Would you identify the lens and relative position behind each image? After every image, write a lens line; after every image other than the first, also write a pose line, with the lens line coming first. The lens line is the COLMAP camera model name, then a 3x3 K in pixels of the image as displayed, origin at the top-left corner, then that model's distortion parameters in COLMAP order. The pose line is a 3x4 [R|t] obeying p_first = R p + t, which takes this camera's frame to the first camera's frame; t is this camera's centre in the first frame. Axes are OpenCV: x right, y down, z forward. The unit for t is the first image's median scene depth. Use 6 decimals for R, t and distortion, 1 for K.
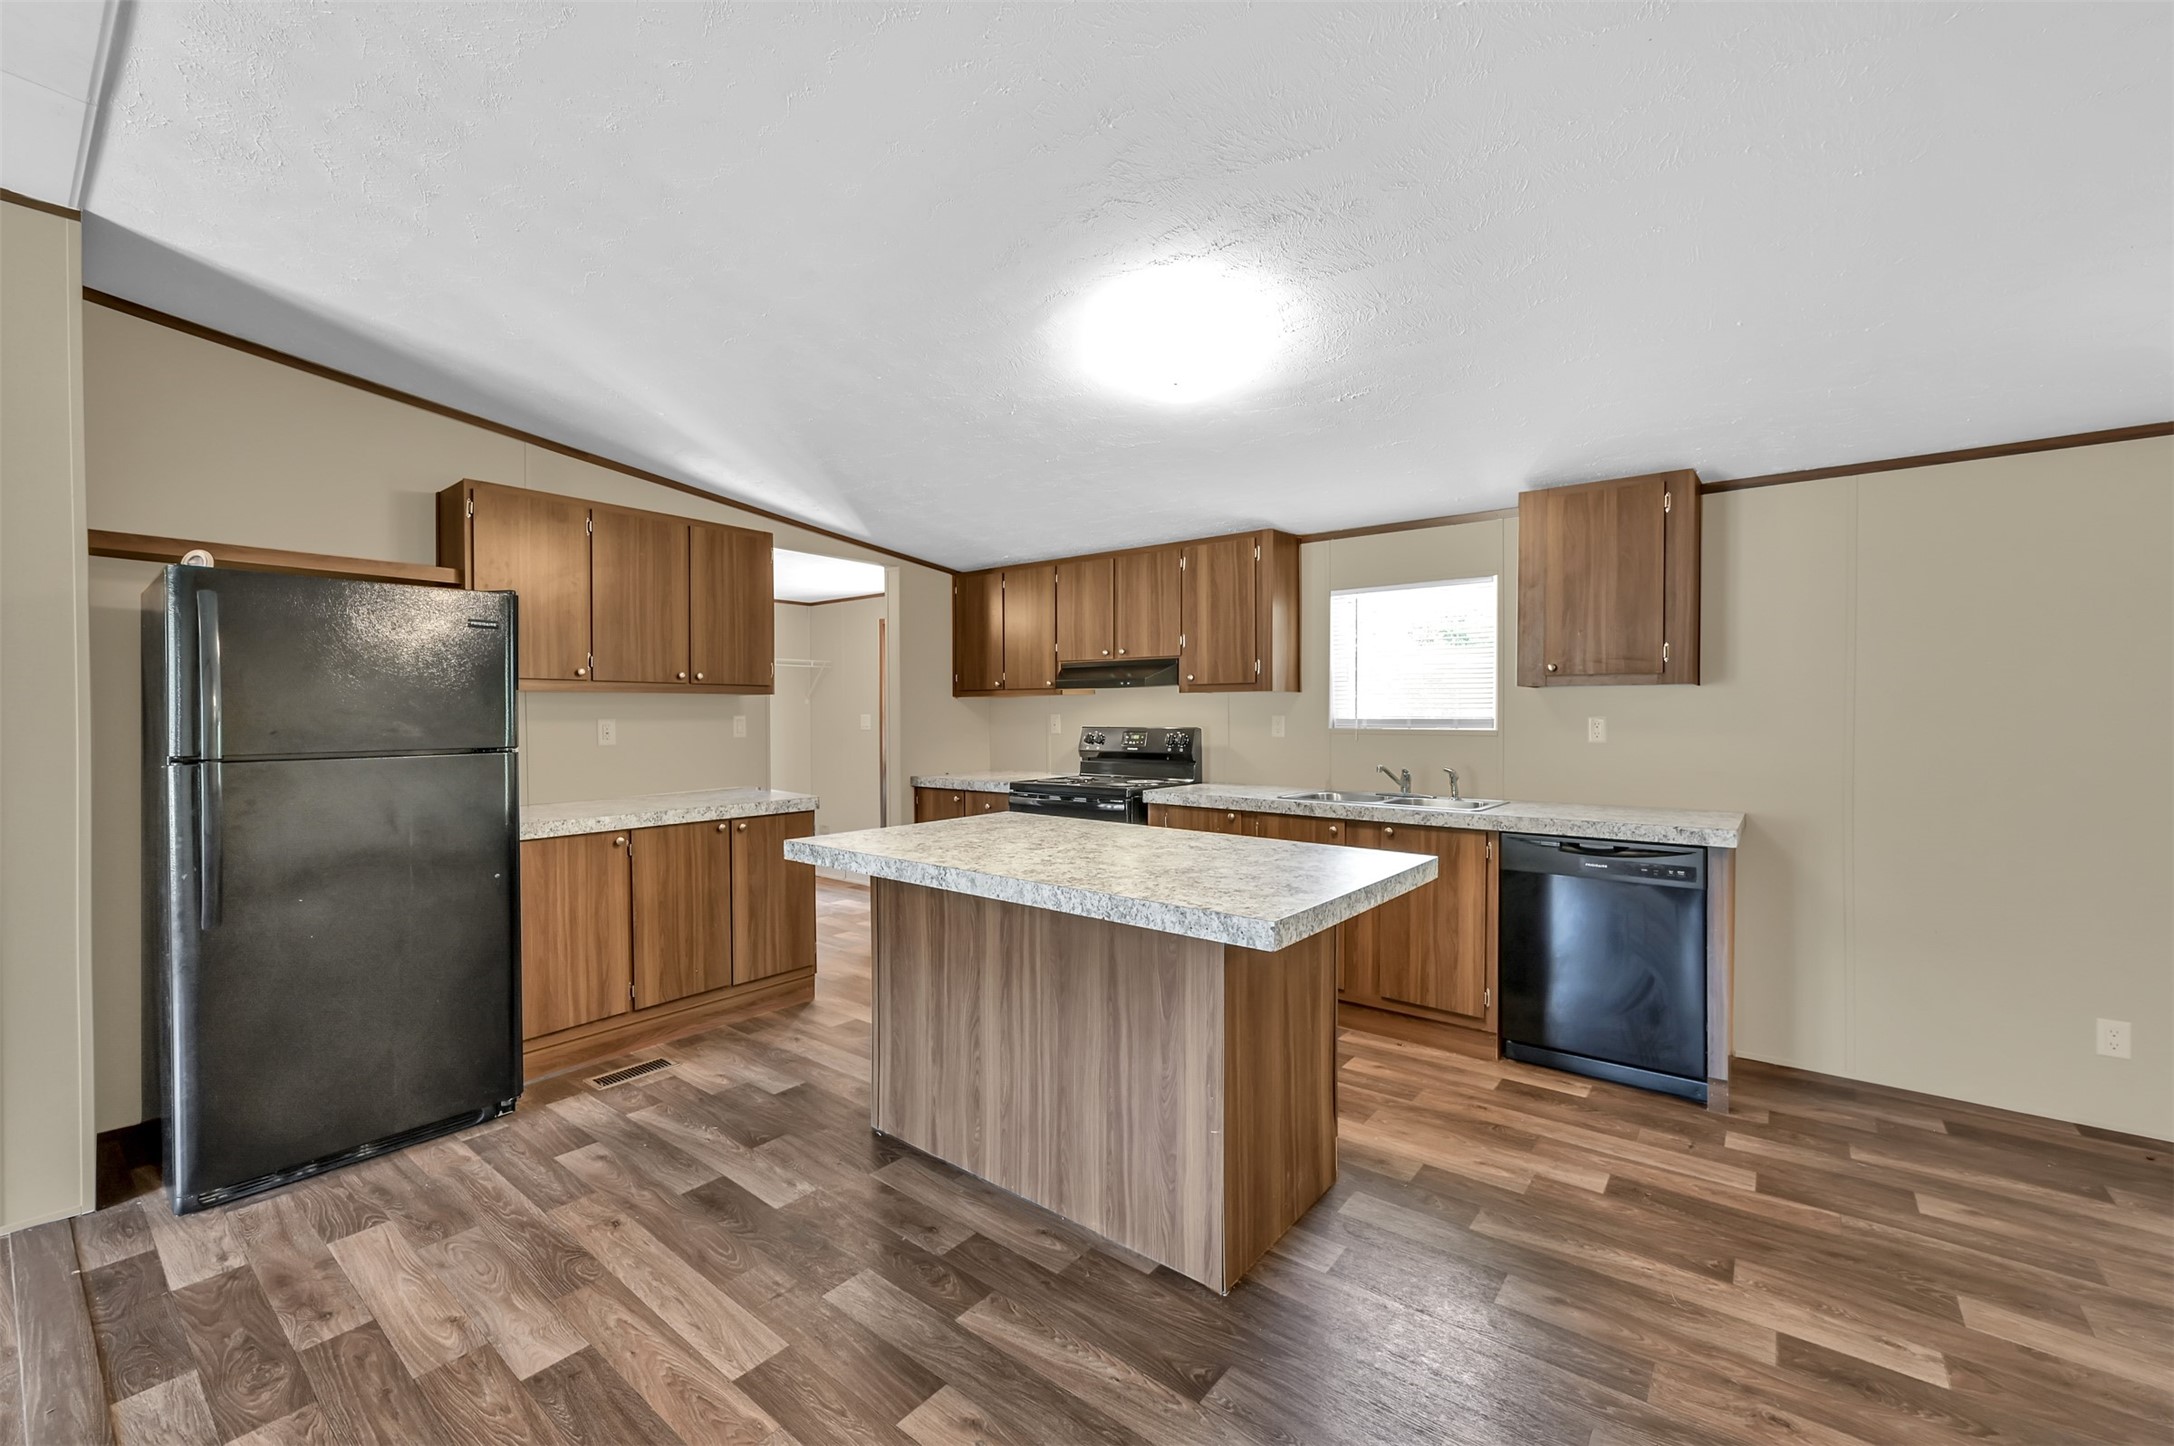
lens RADIAL K [[875.7, 0, 1087.8], [0, 875.7, 714.7], [0, 0, 1]] dist [-0.001482, 0.000460]
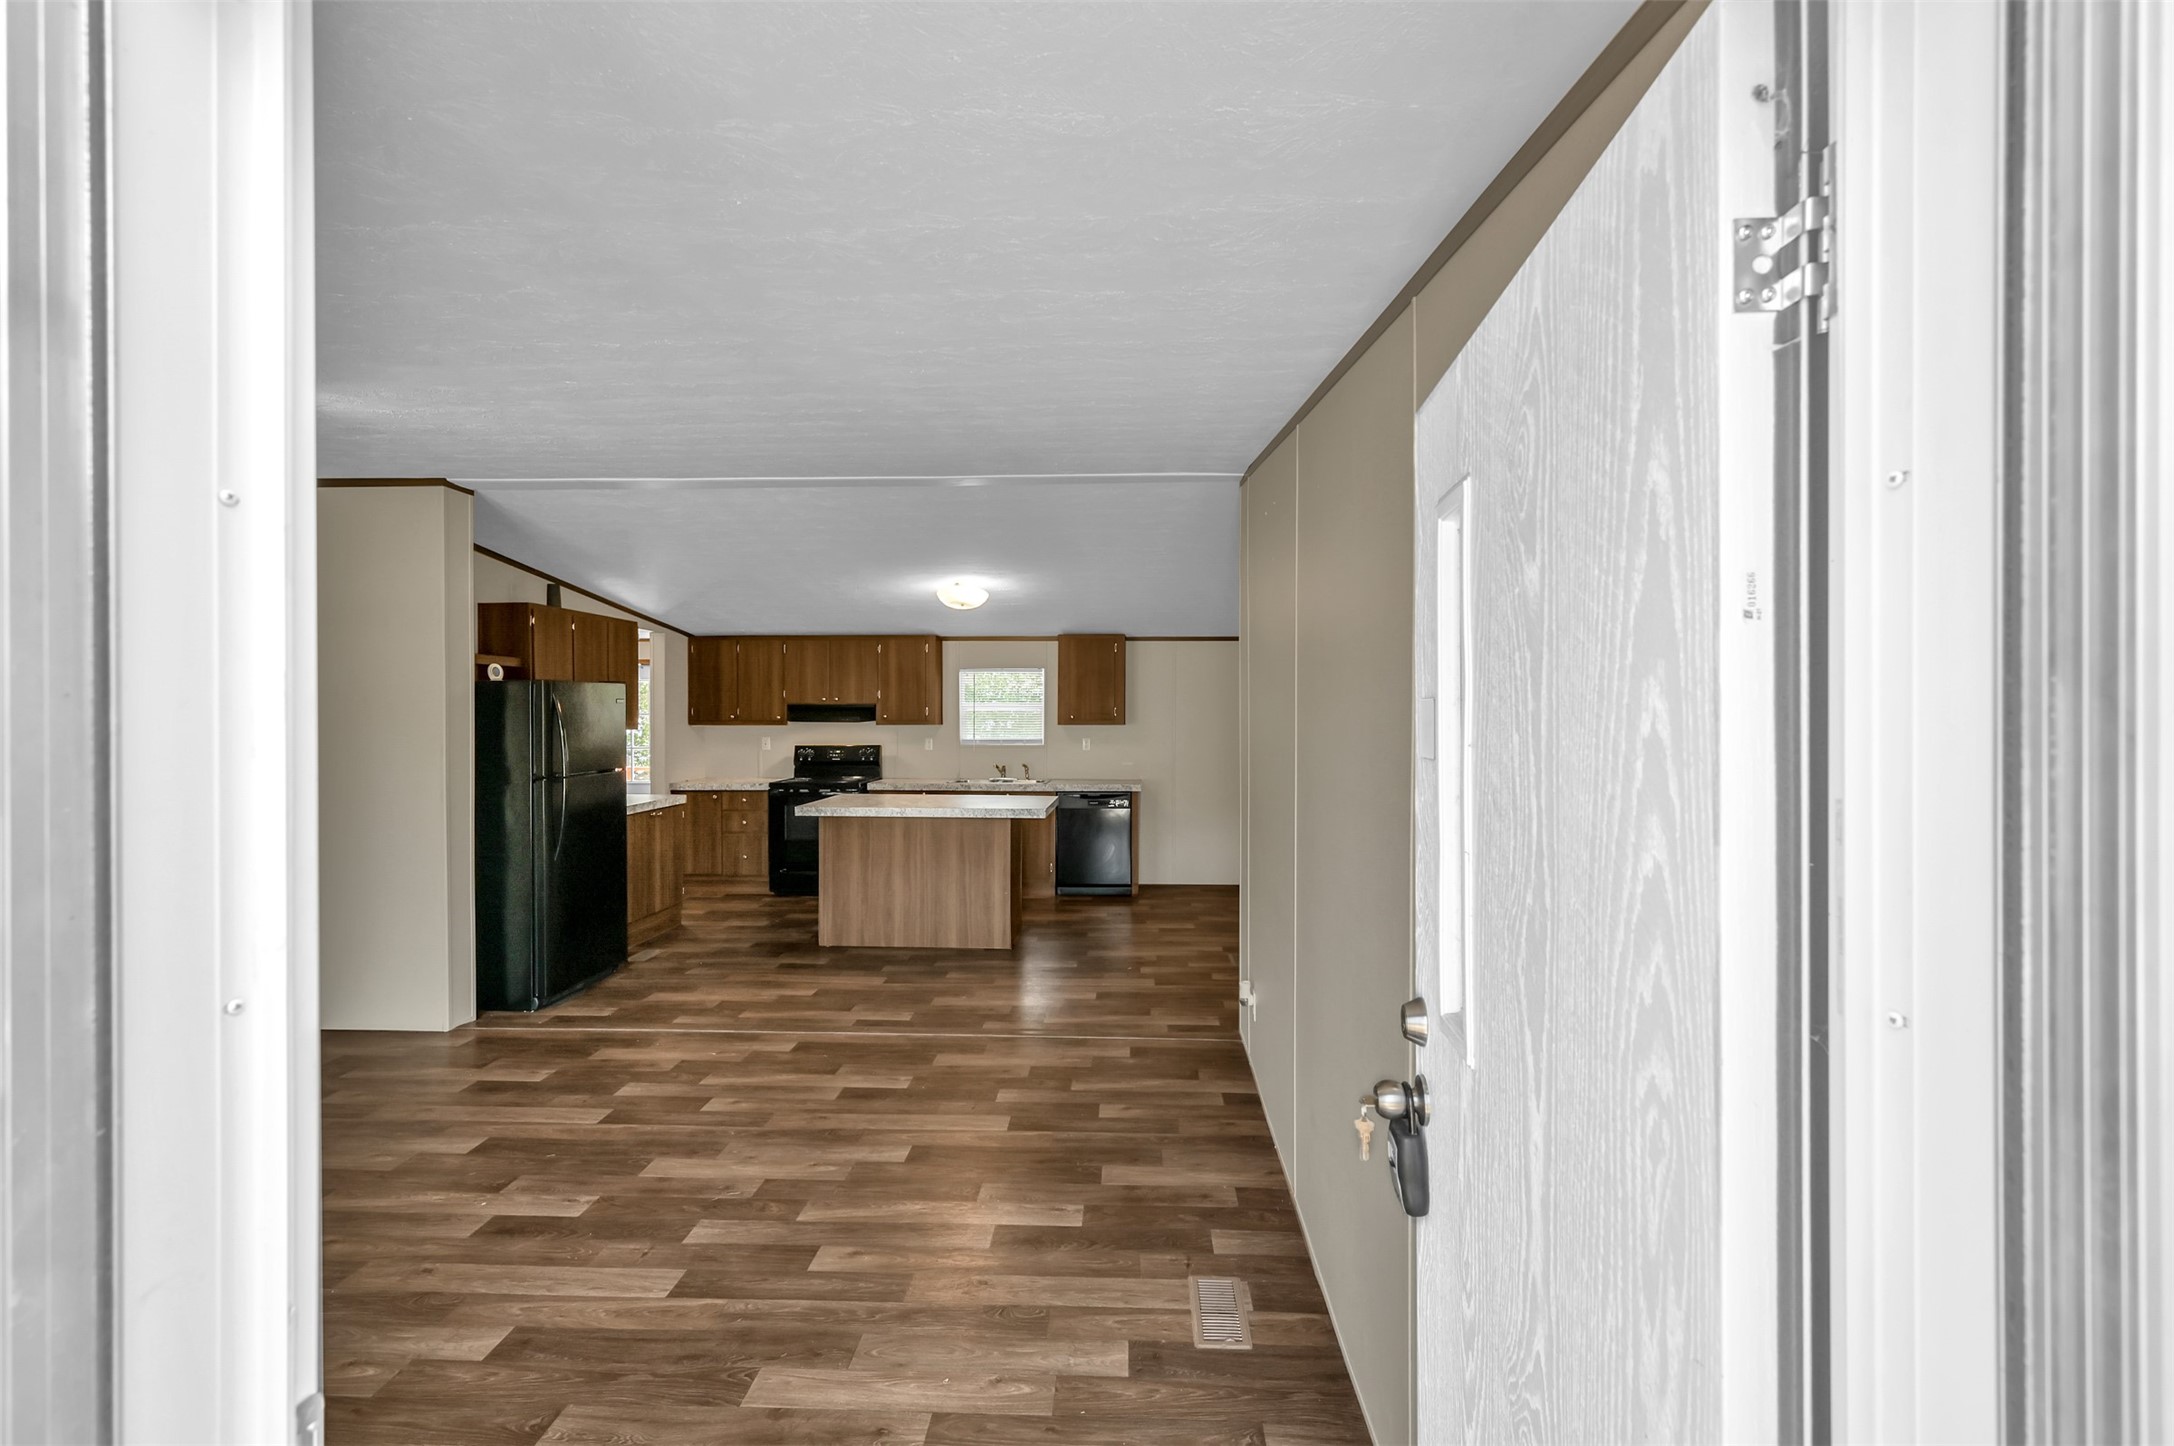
lens RADIAL K [[1023.7, 0, 1067.9], [0, 1023.7, 709.7], [0, 0, 1]] dist [-0.008861, -0.001446]
pose [[0.822460, 0.000899, 0.568823, -0.951179], [0.002141, 0.999987, -0.004676, -0.059681], [-0.568819, 0.005064, 0.822447, -1.105882]]
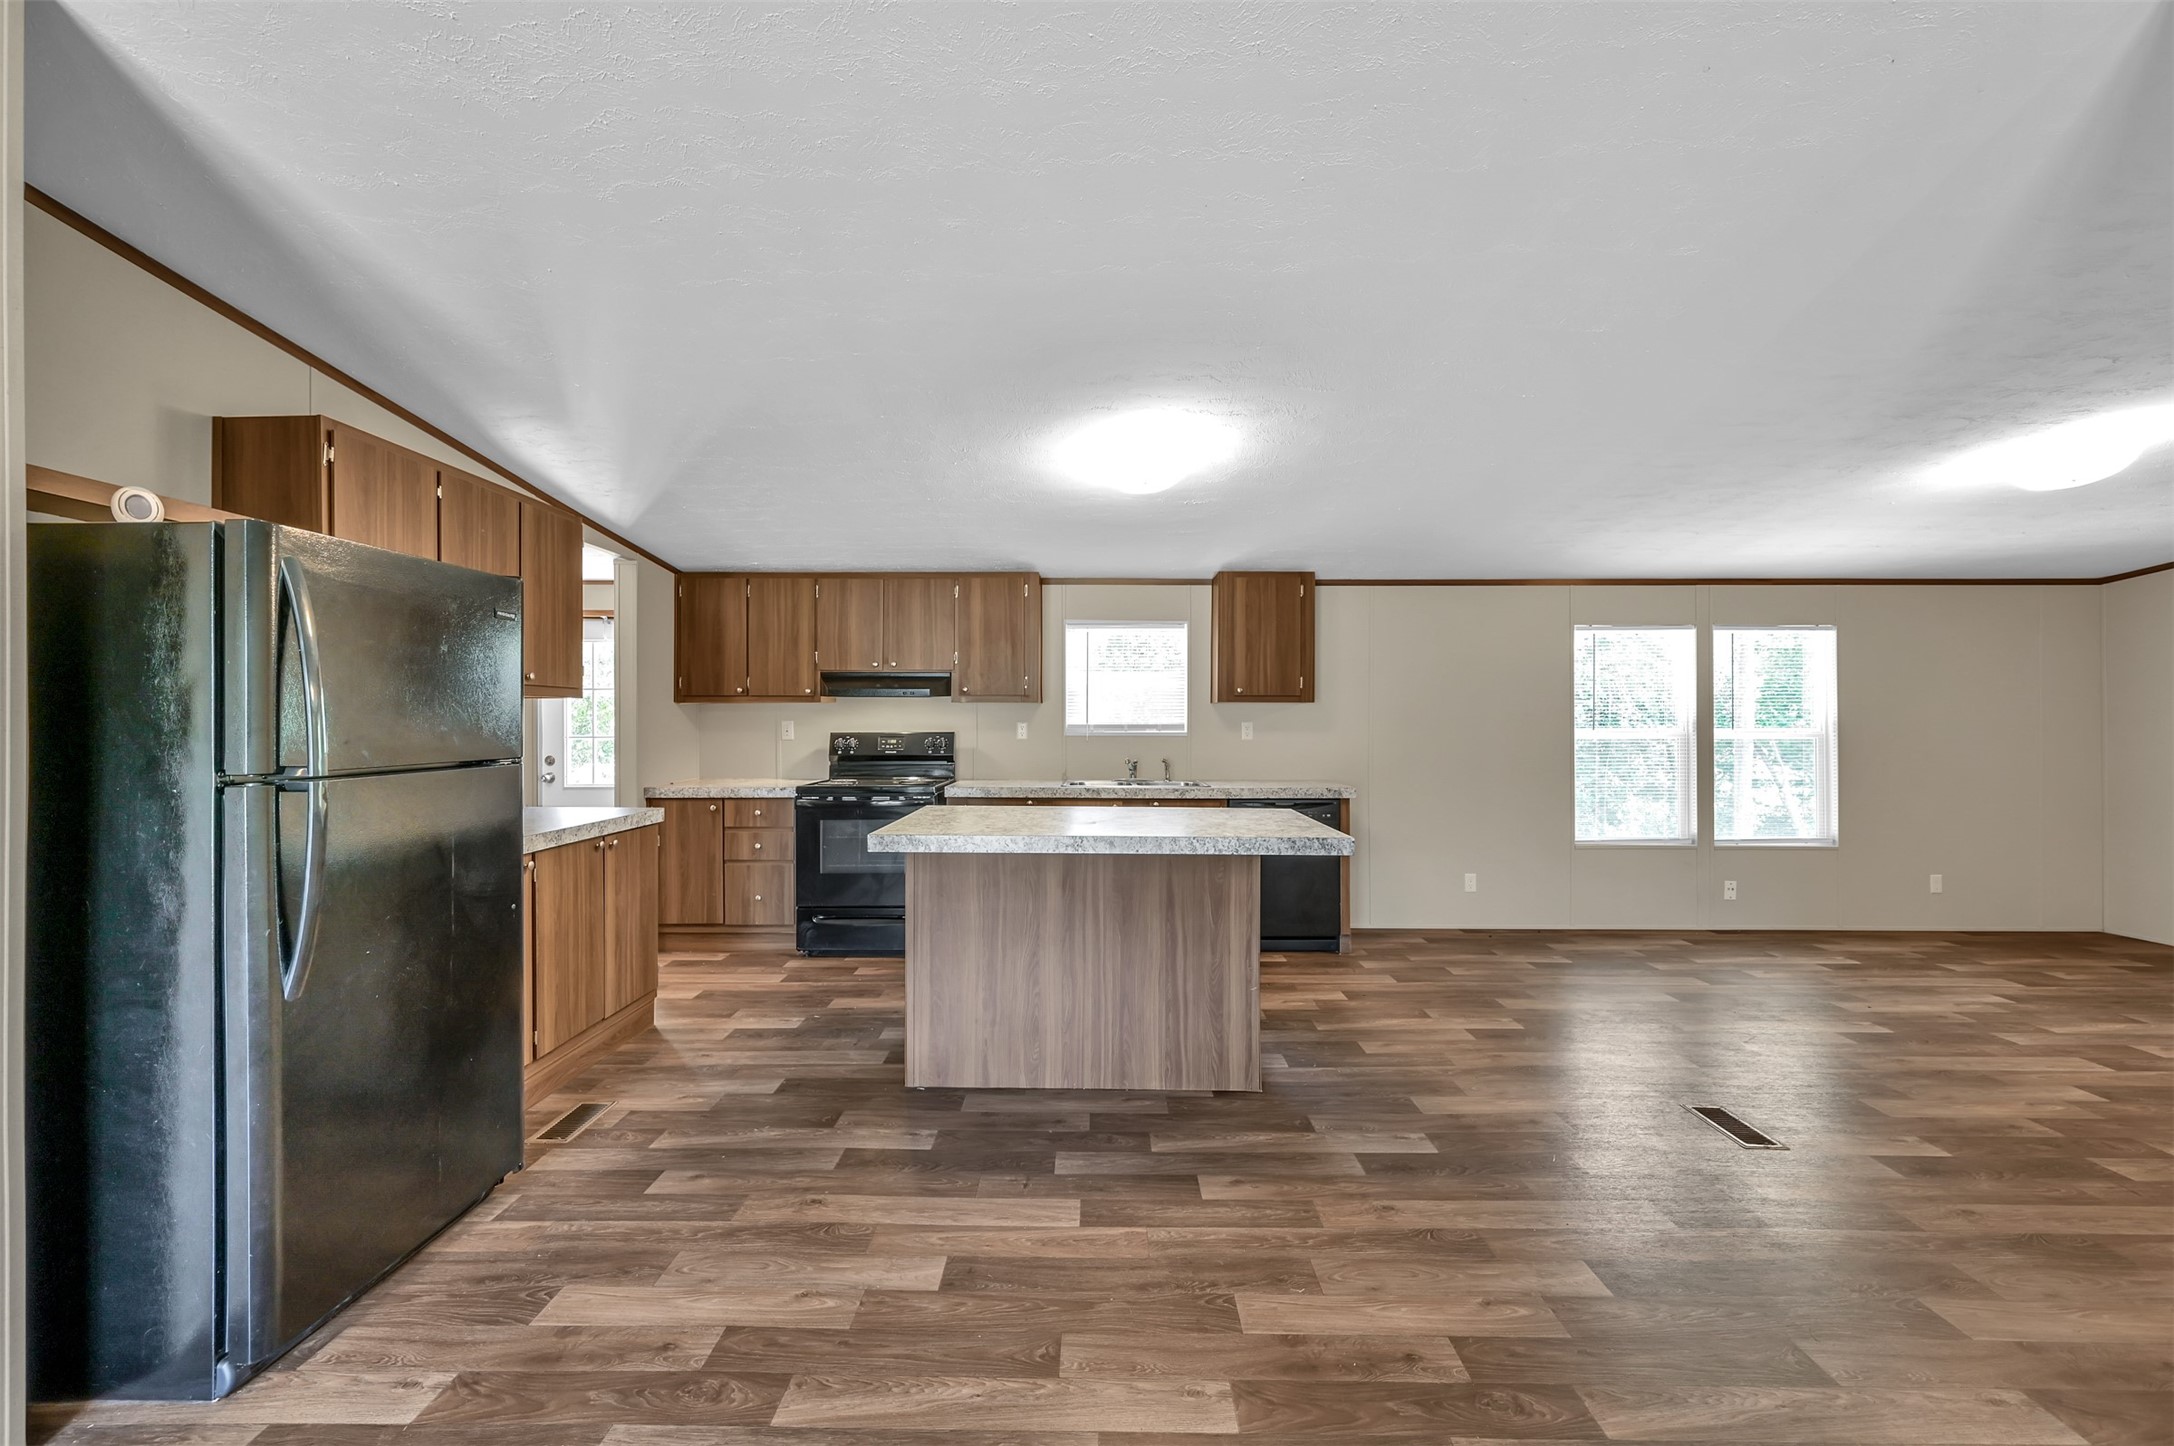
lens RADIAL K [[875.7, 0, 1074.1], [0, 875.7, 708.5], [0, 0, 1]] dist [-0.001482, 0.000460]
pose [[0.787122, 0.010448, 0.616708, -0.649560], [-0.000861, 0.999874, -0.015840, 0.001507], [-0.616796, 0.011937, 0.787032, -0.021690]]
